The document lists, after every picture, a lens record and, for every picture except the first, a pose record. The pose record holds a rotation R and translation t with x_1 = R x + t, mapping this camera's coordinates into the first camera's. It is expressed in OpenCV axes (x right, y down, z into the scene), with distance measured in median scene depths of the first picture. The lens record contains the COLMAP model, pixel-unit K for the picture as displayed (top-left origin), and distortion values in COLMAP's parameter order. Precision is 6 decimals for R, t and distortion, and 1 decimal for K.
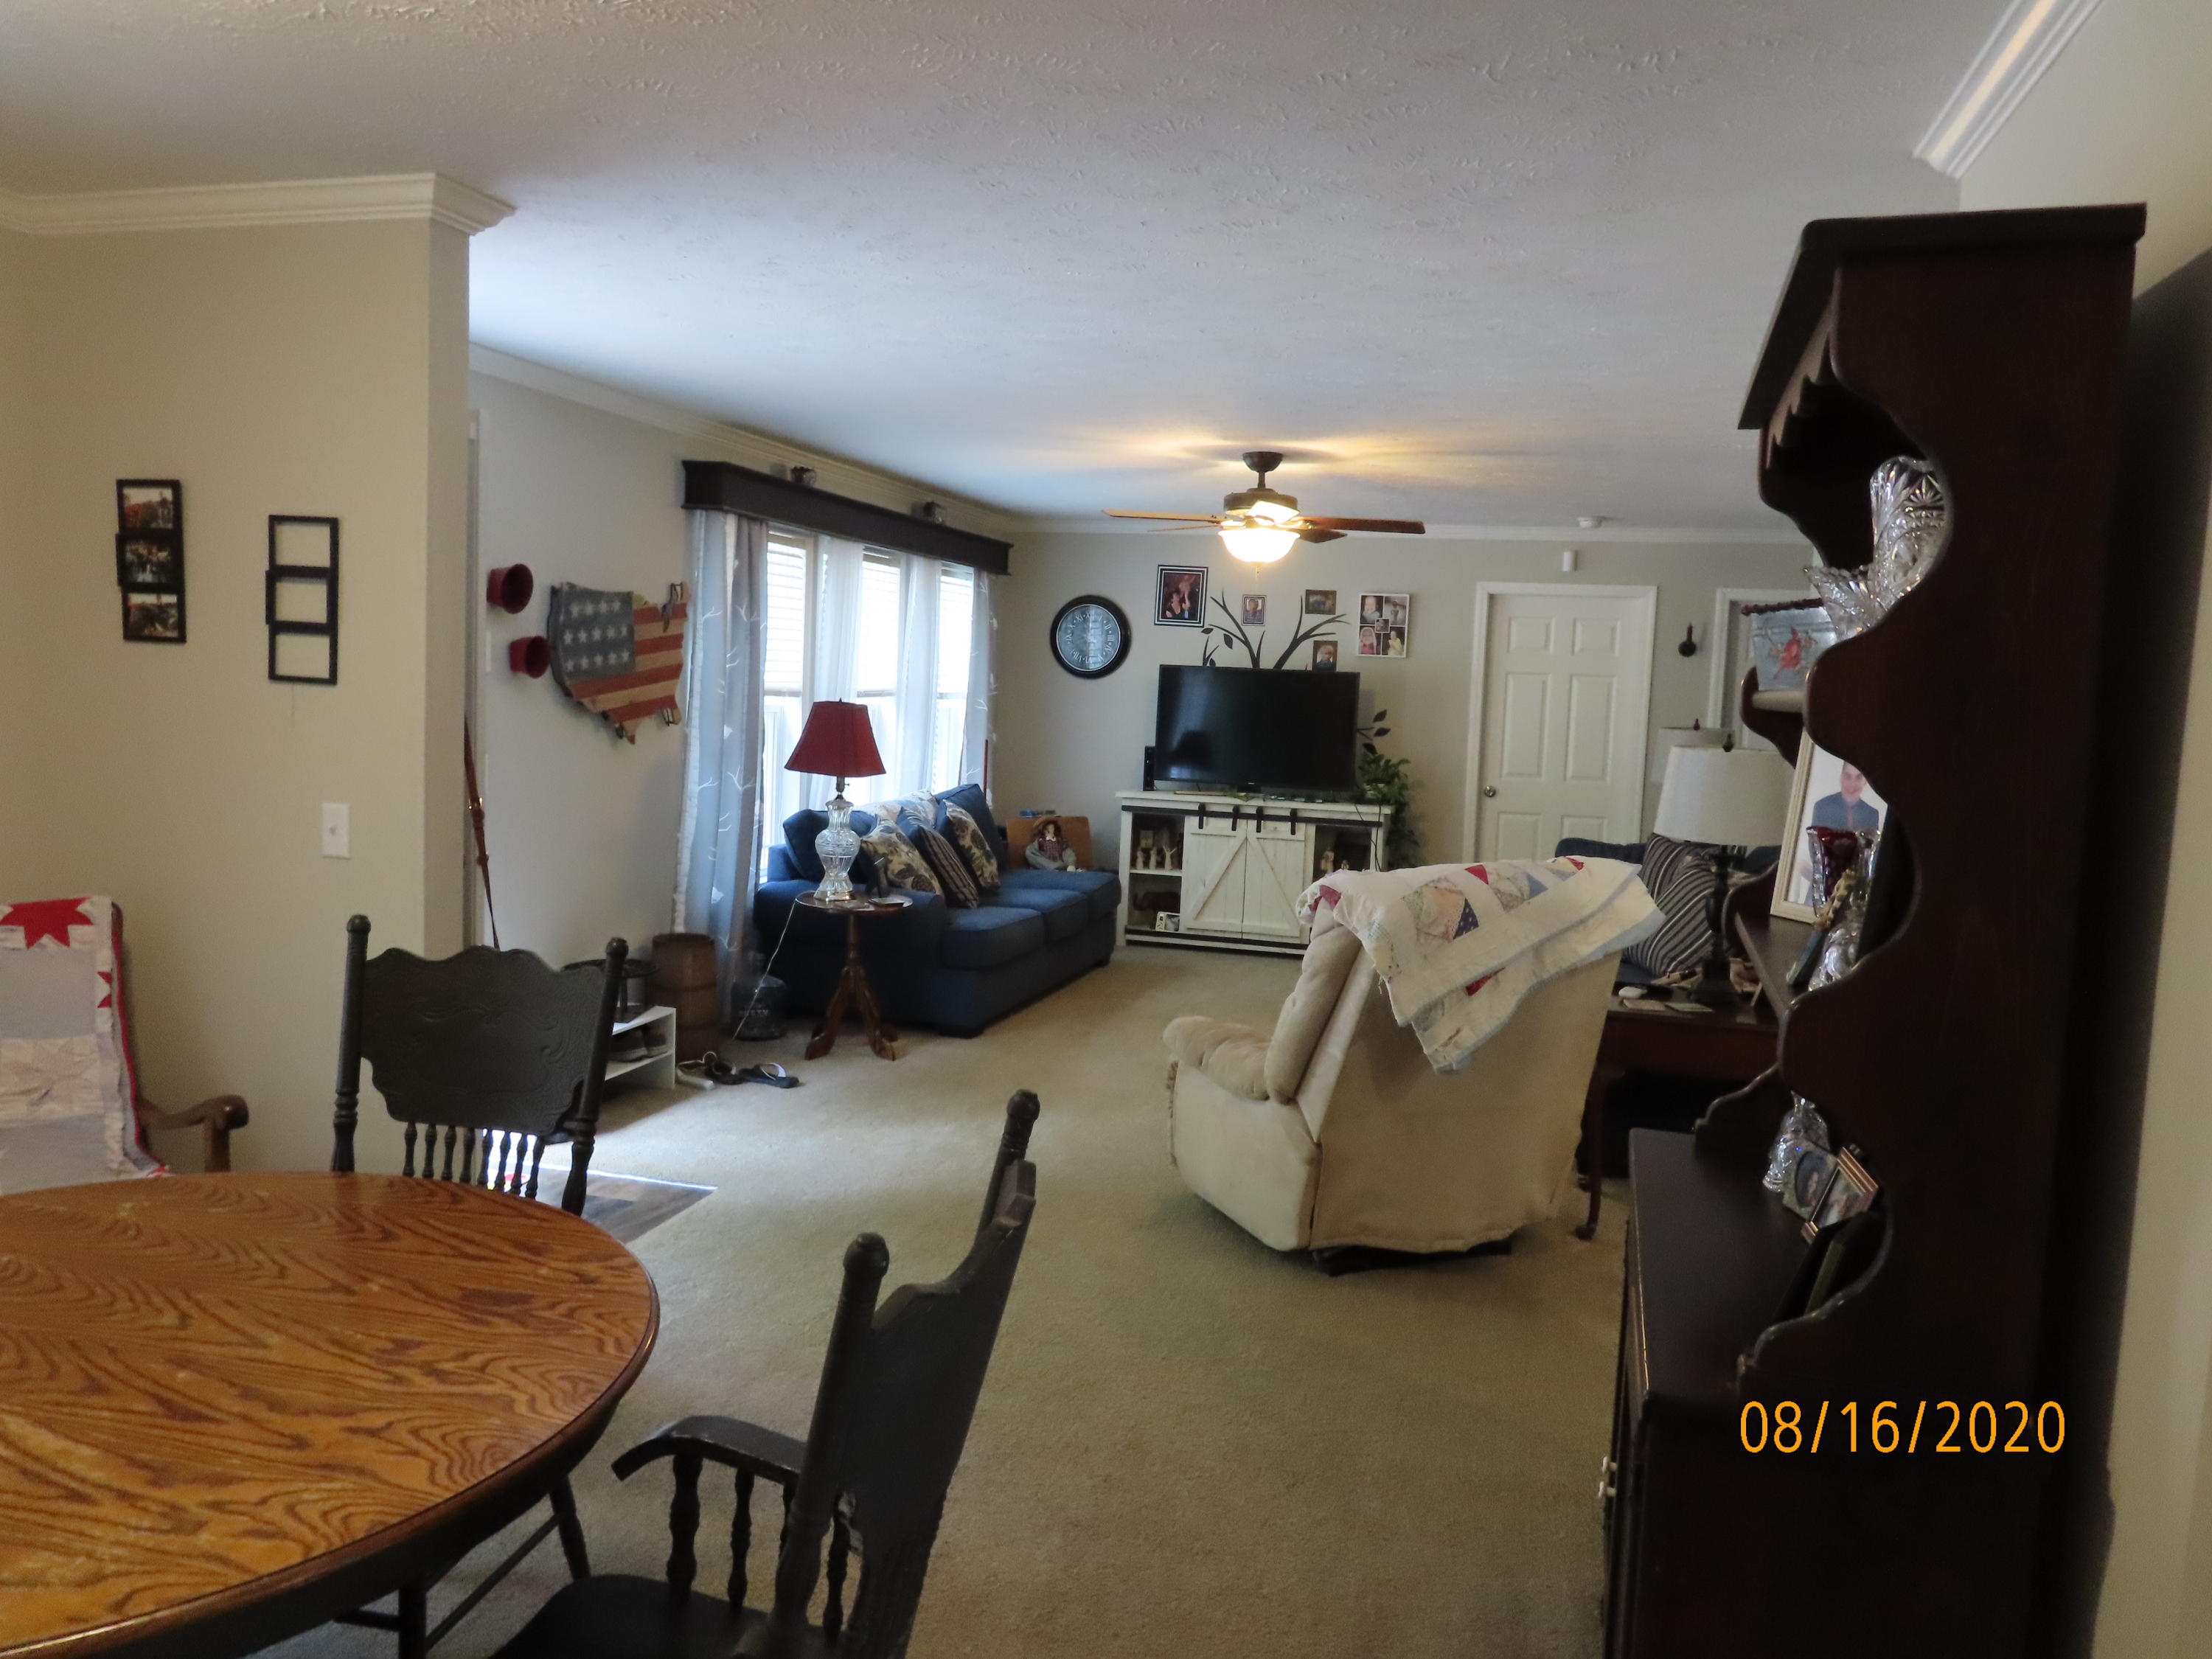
lens RADIAL K [[1579.5, 0, 1107.8], [0, 1579.5, 832.1], [0, 0, 1]] dist [-0.011084, 0.009794]
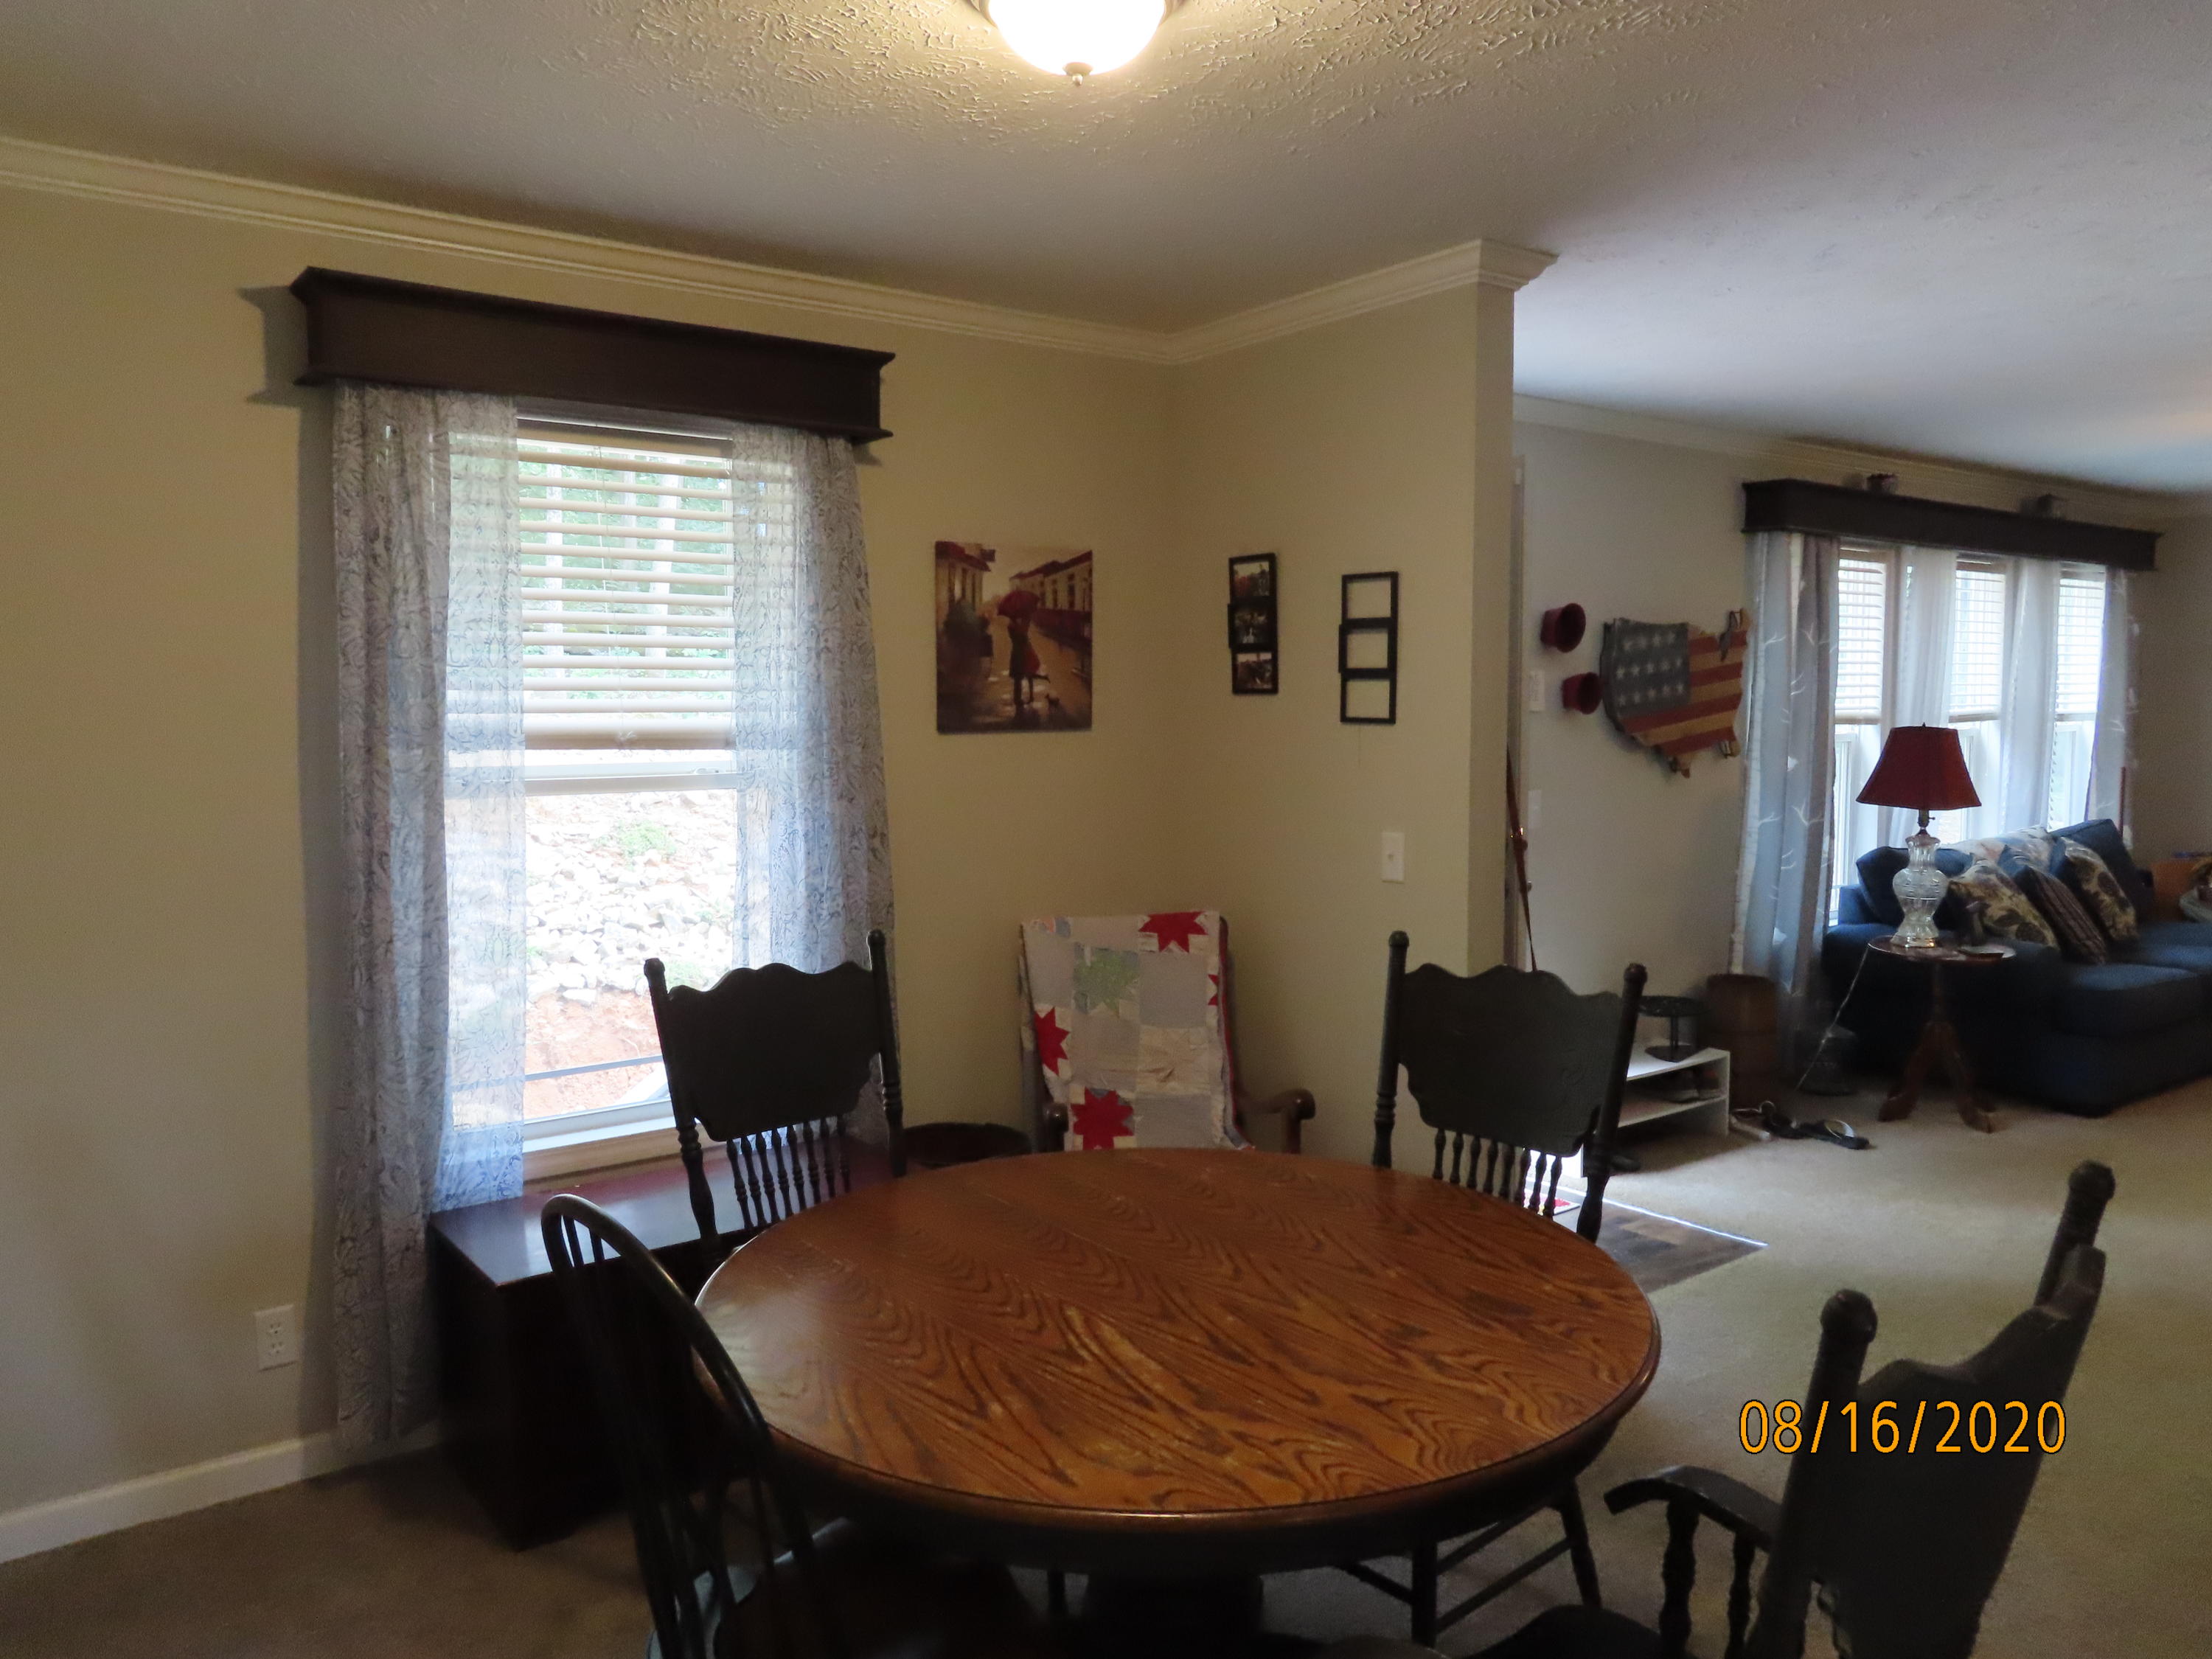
lens RADIAL K [[1579.5, 0, 1112.7], [0, 1579.5, 830.1], [0, 0, 1]] dist [-0.011084, 0.009794]
pose [[0.791628, -0.002016, -0.611001, 0.013830], [-0.015726, 0.999596, -0.023673, 0.005244], [0.610802, 0.028349, 0.791276, 0.008705]]
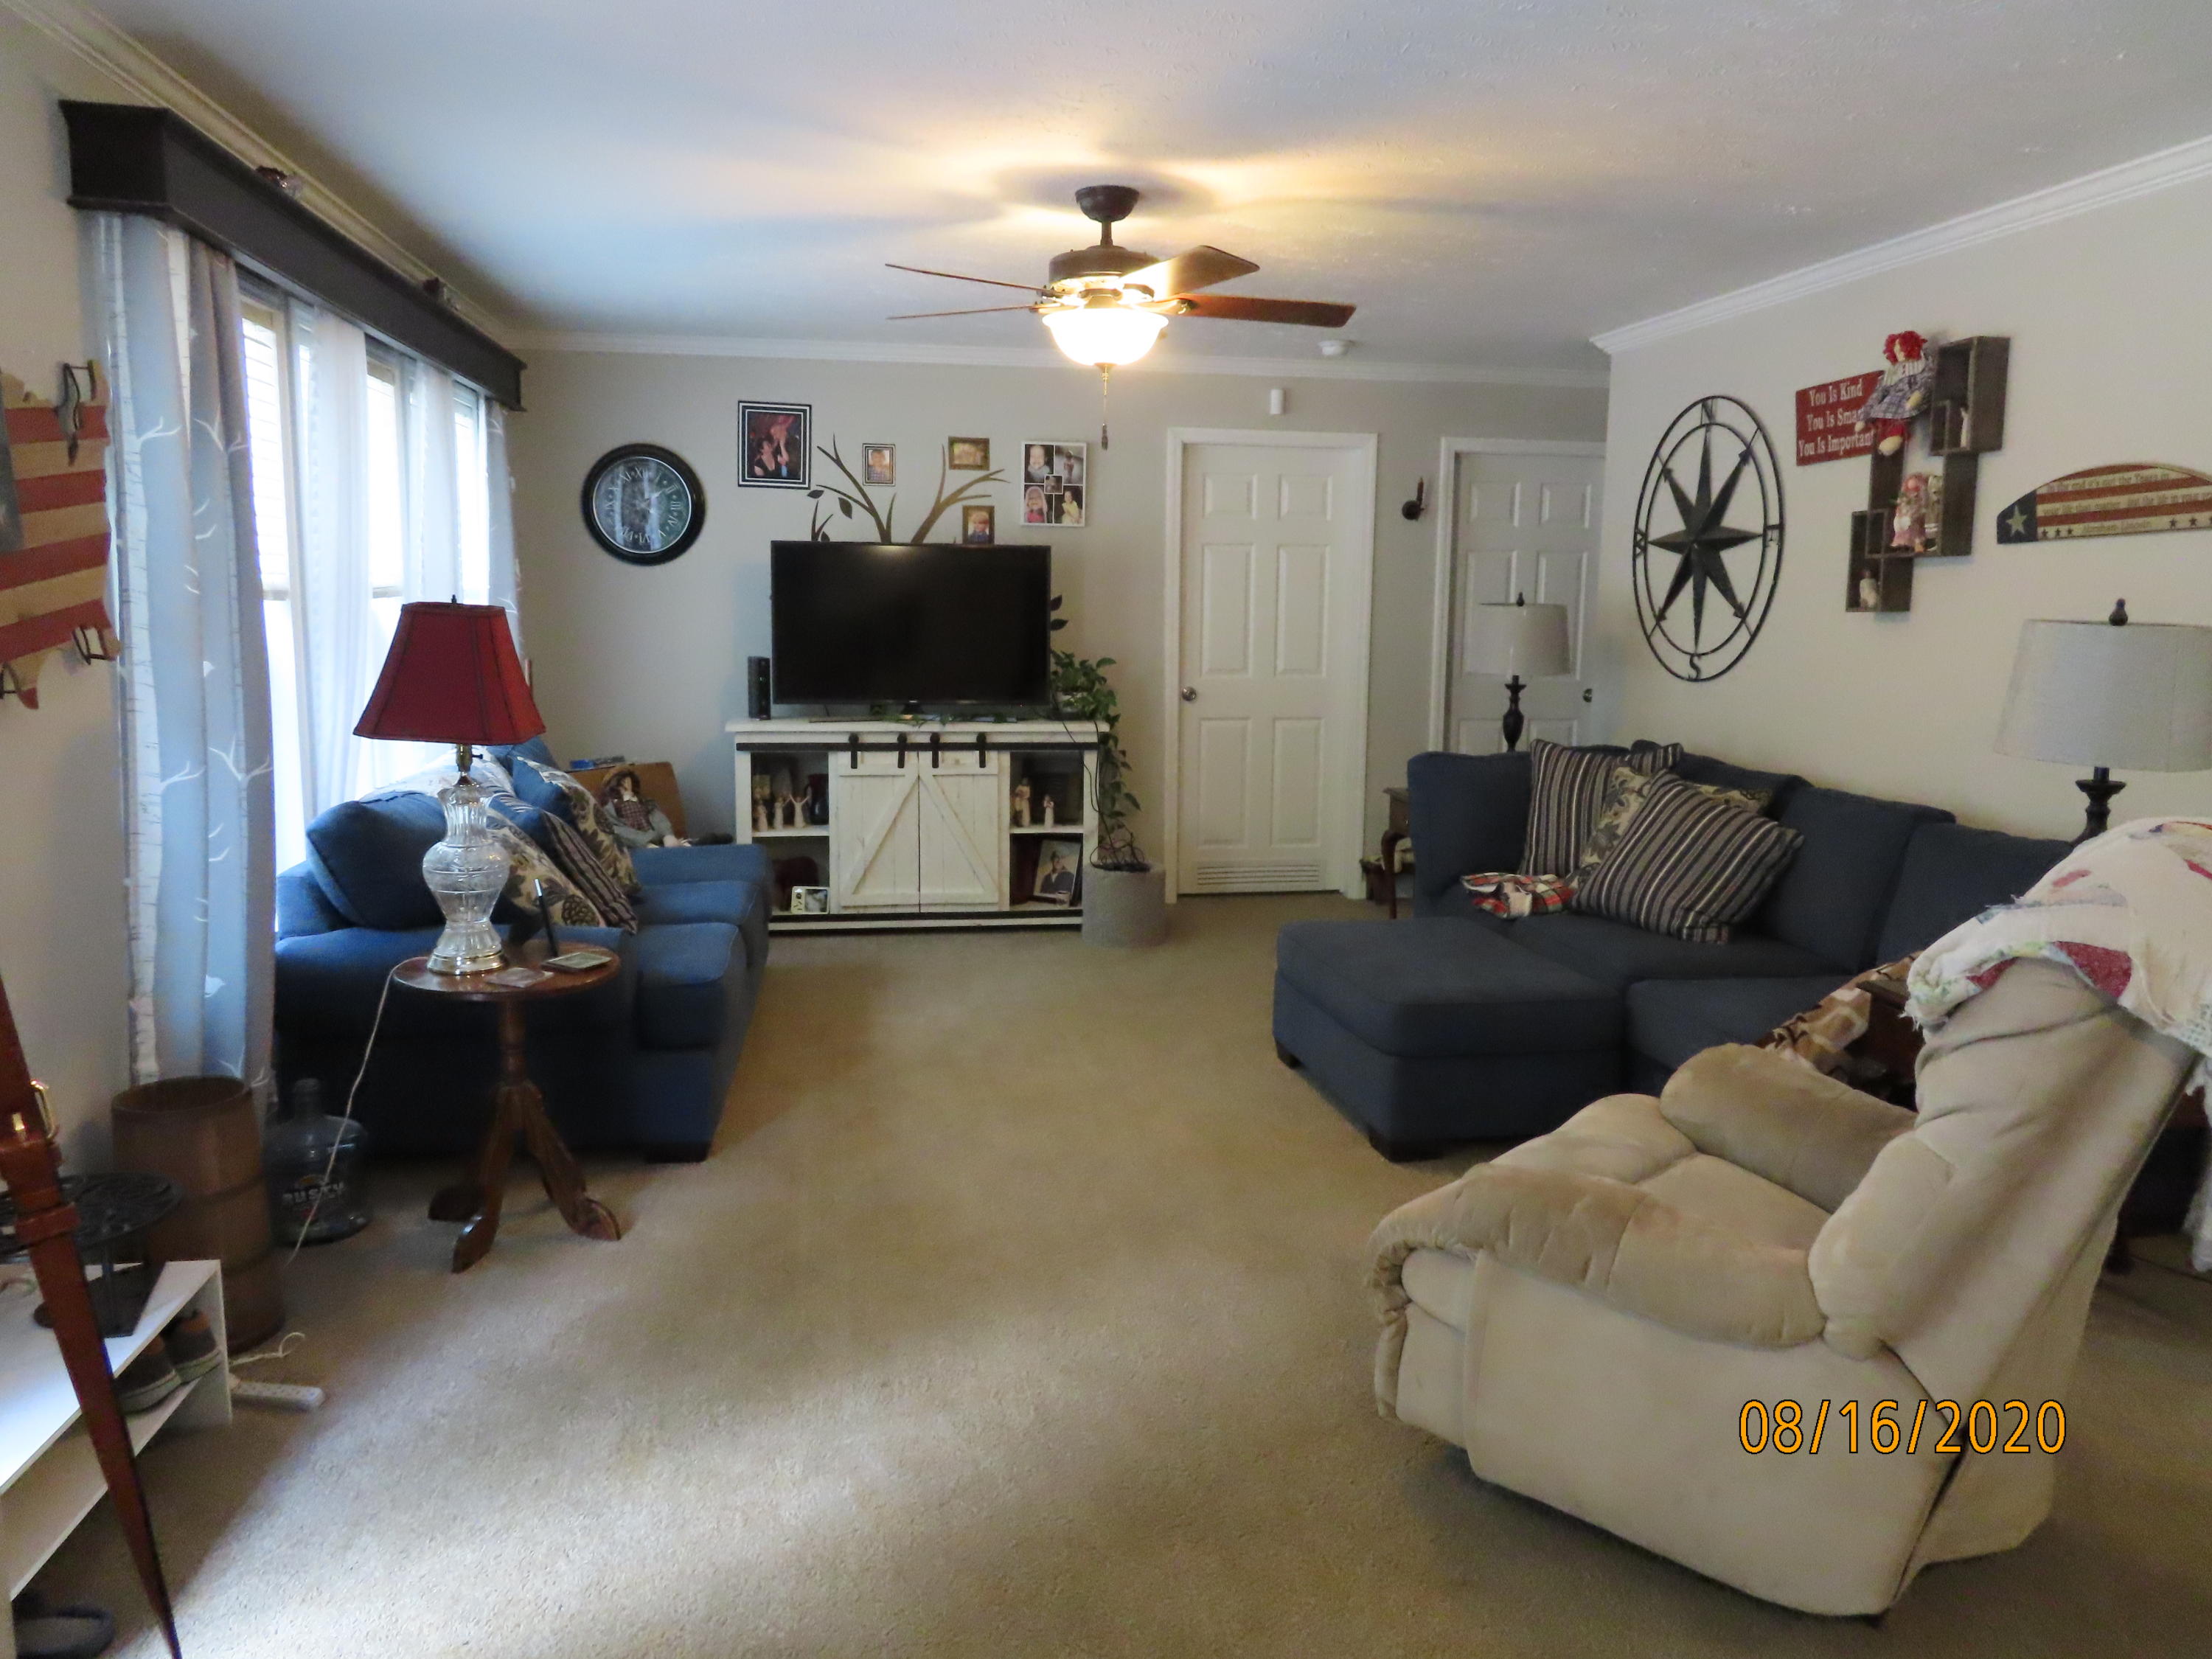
lens RADIAL K [[1579.5, 0, 1105.7], [0, 1579.5, 835.1], [0, 0, 1]] dist [-0.011084, 0.009794]
pose [[0.906605, -0.092816, 0.411646, -0.200534], [0.064343, 0.994509, 0.082529, -0.035135], [-0.417046, -0.048335, 0.907599, 0.431704]]
